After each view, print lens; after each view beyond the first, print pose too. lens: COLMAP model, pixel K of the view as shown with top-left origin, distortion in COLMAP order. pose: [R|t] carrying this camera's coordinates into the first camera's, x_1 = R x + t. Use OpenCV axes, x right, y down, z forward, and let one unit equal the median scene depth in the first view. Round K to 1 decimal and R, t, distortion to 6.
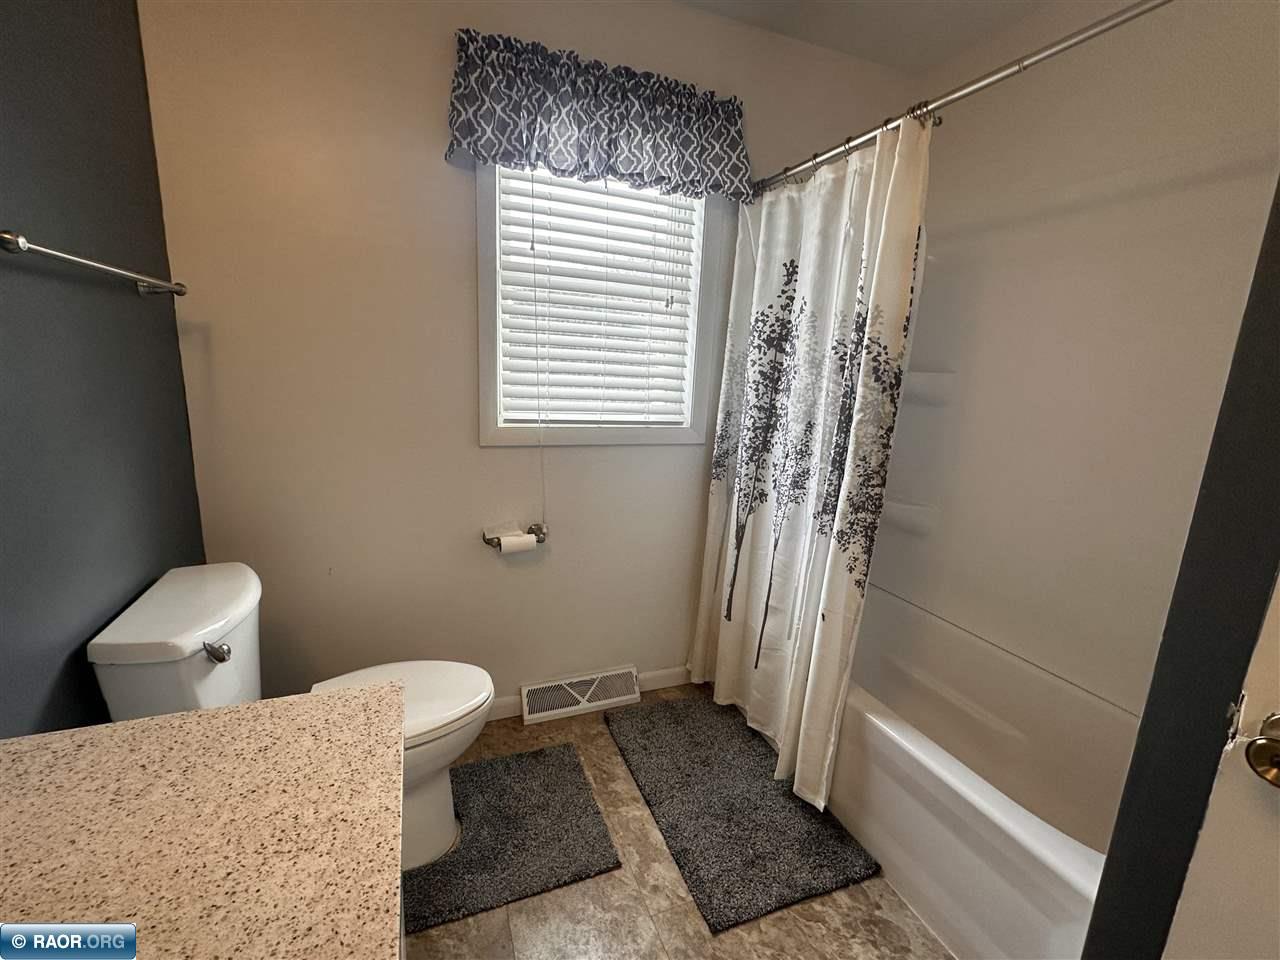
lens RADIAL K [[555.7, 0, 637.0], [0, 555.7, 483.3], [0, 0, 1]] dist [0.000579, -0.000315]
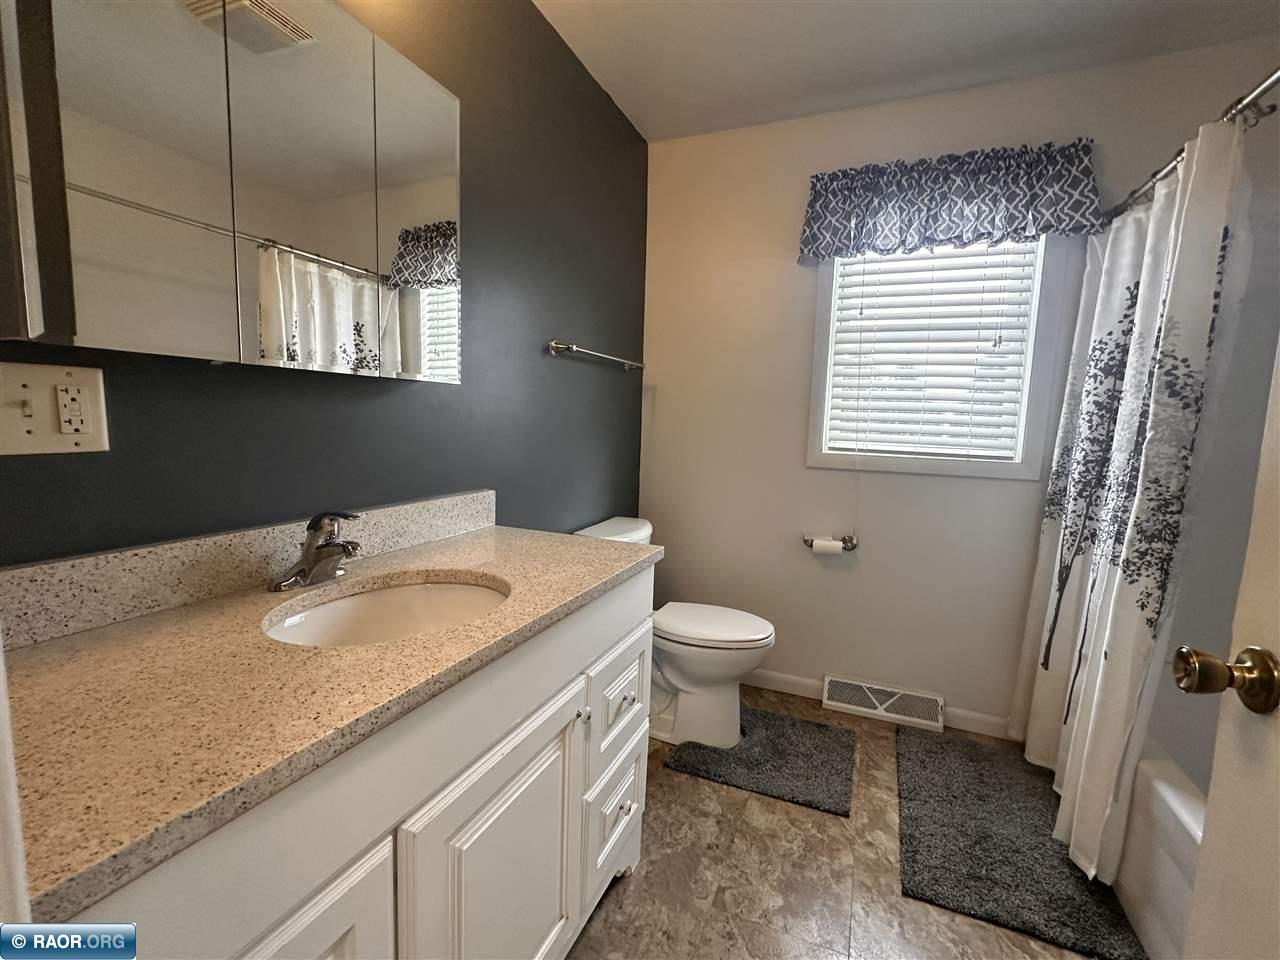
lens RADIAL K [[555.7, 0, 642.0], [0, 555.7, 486.0], [0, 0, 1]] dist [0.000579, -0.000315]
pose [[0.713895, 0.060882, -0.697601, 0.379714], [-0.145036, 0.987467, -0.062244, 0.123012], [0.685068, 0.145613, 0.713778, -0.199155]]
